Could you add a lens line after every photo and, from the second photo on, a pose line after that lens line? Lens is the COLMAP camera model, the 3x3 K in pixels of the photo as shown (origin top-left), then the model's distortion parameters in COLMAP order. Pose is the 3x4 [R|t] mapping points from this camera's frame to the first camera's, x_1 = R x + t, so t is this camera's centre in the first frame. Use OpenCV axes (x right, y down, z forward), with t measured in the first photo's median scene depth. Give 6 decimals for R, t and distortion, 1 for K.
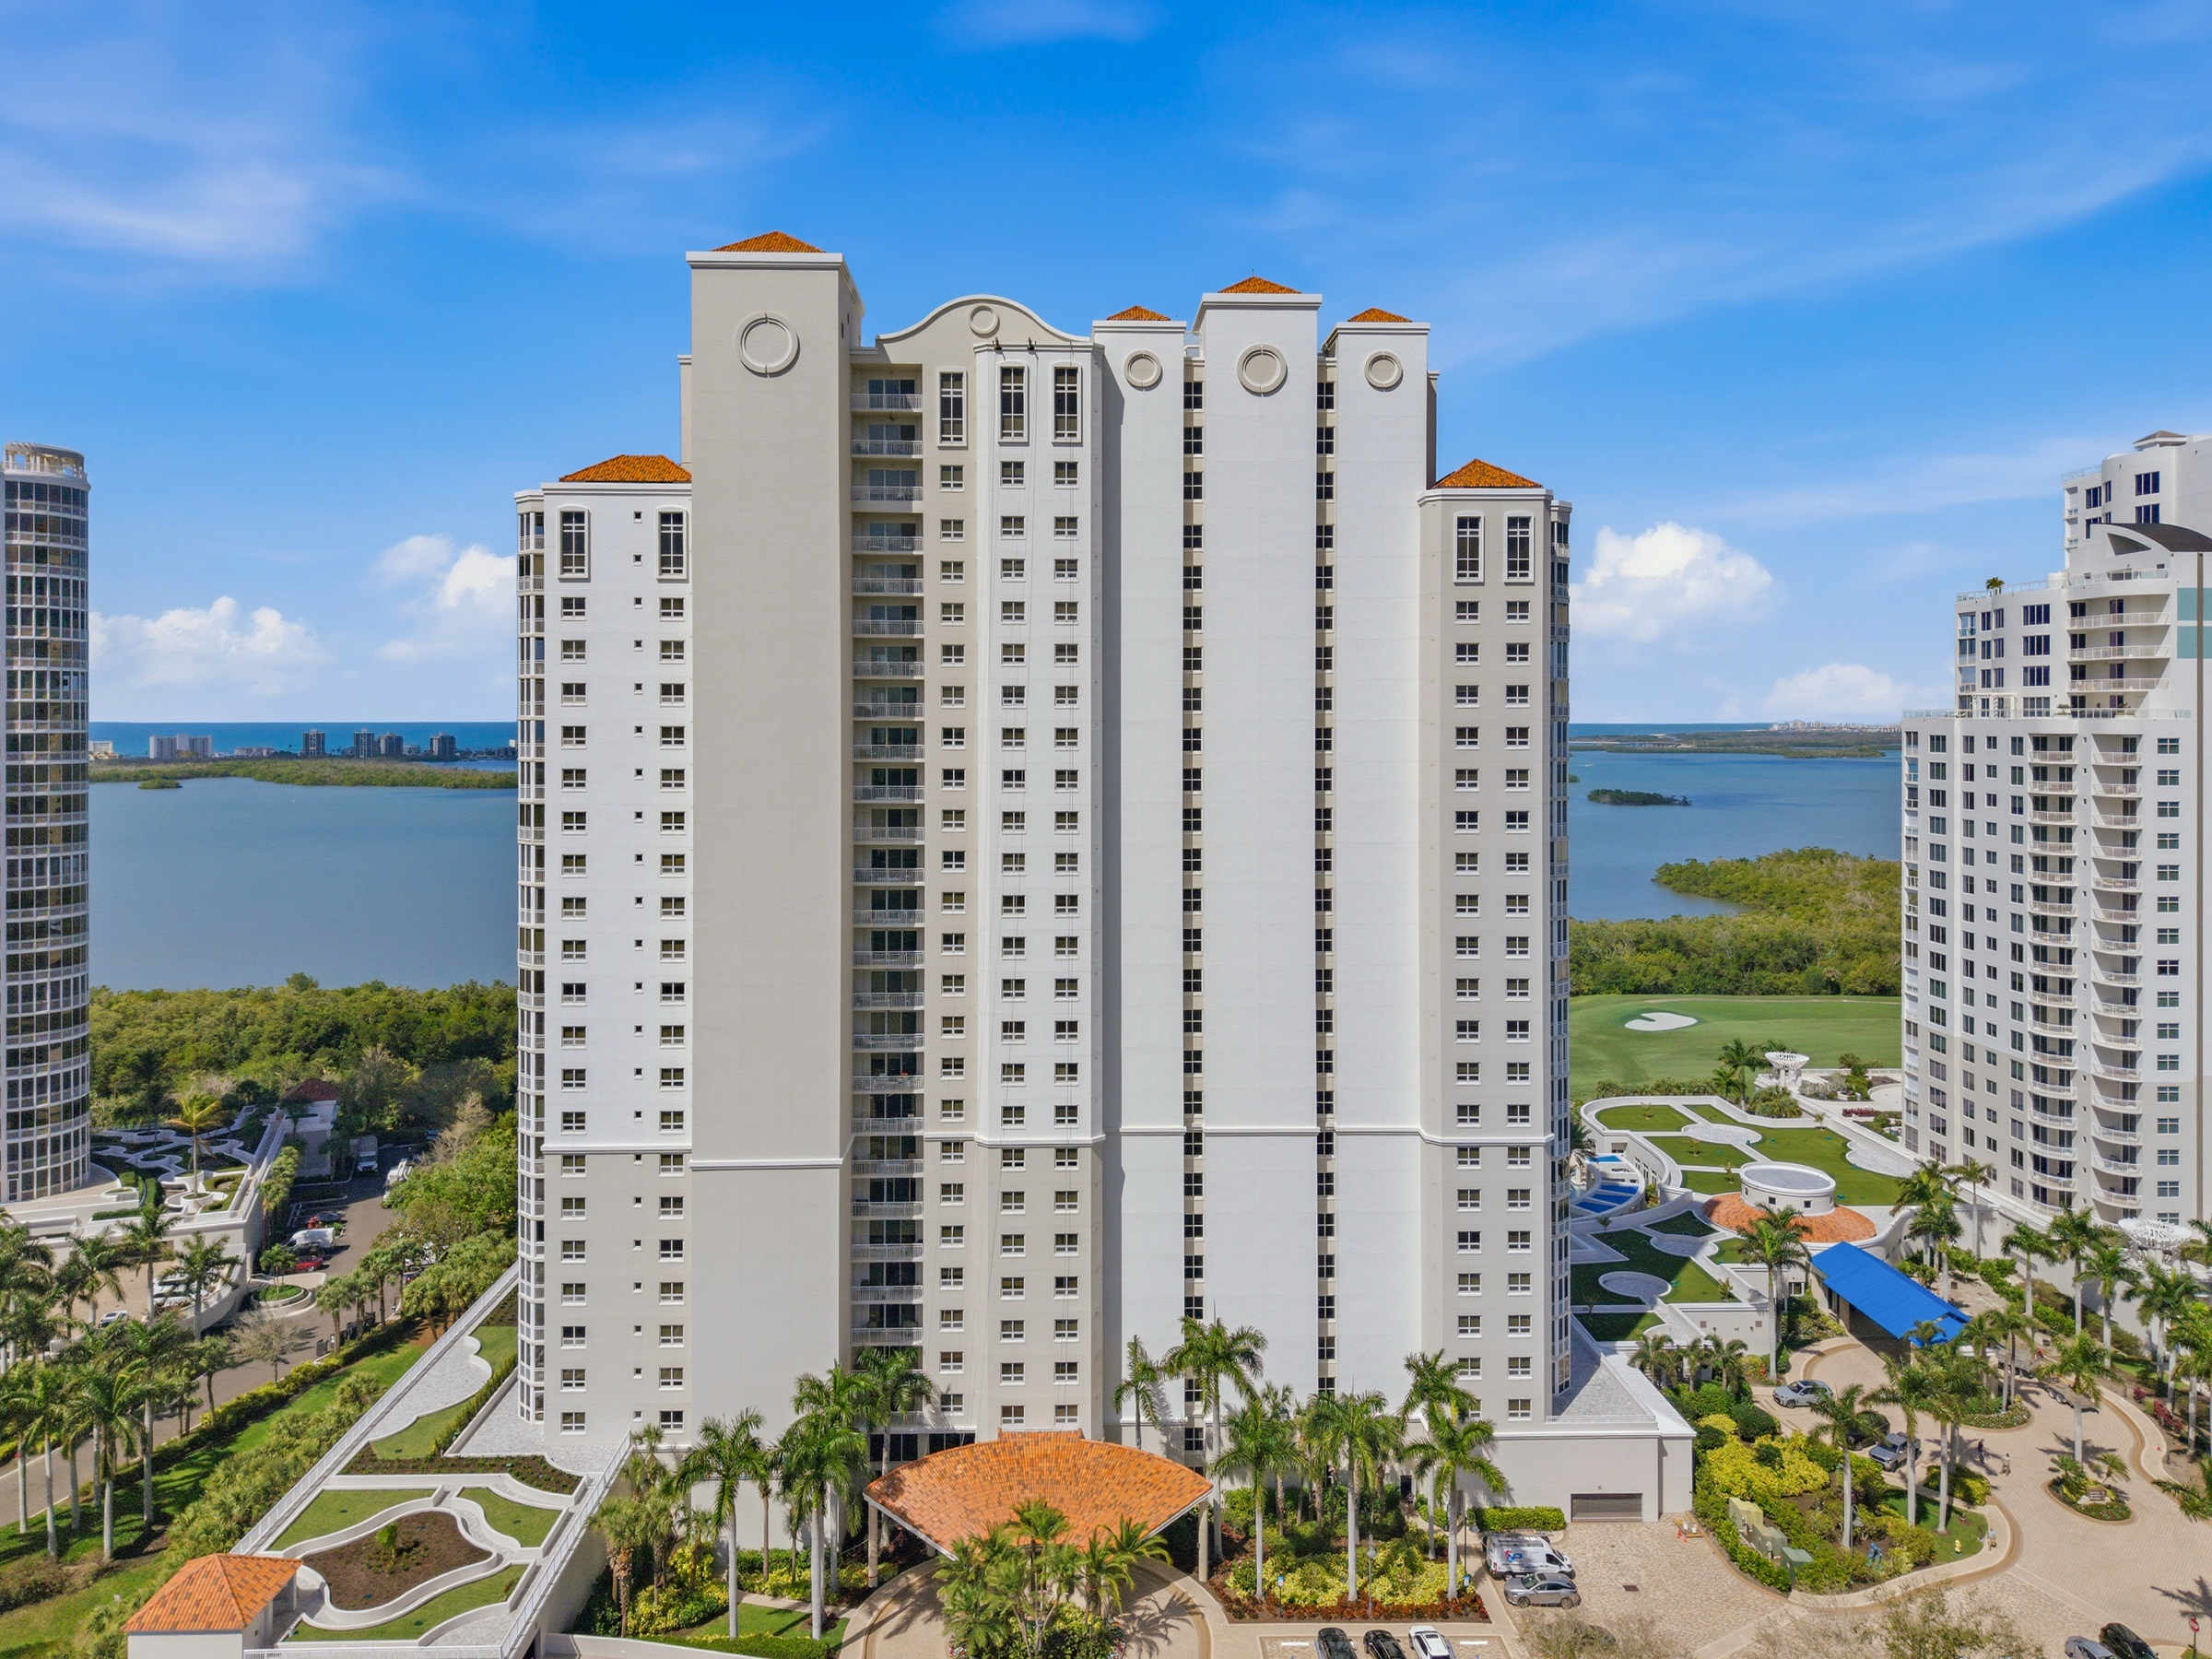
lens RADIAL K [[1481.5, 0, 1132.6], [0, 1481.5, 751.6], [0, 0, 1]] dist [0.007832, -0.008590]
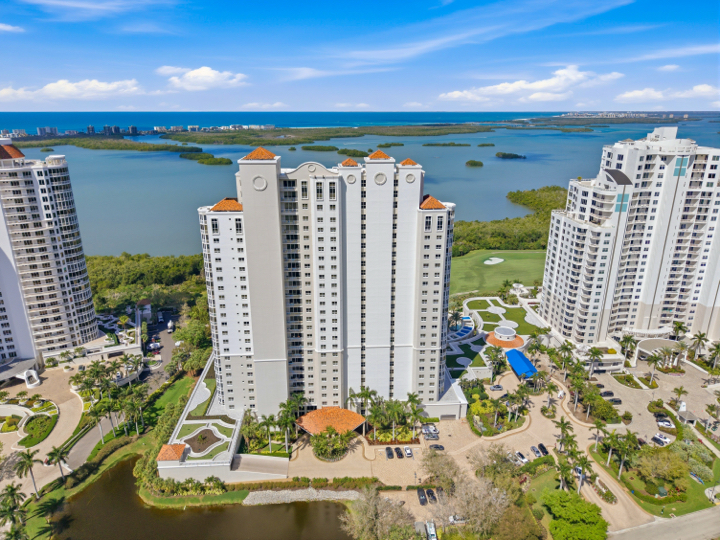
lens RADIAL K [[482.2, 0, 371.6], [0, 482.2, 252.2], [0, 0, 1]] dist [0.007832, -0.008590]
pose [[0.999416, -0.001598, 0.034139, 0.017847], [-0.008634, 0.954700, 0.297446, -0.466742], [-0.033068, -0.297567, 0.954128, -0.329292]]
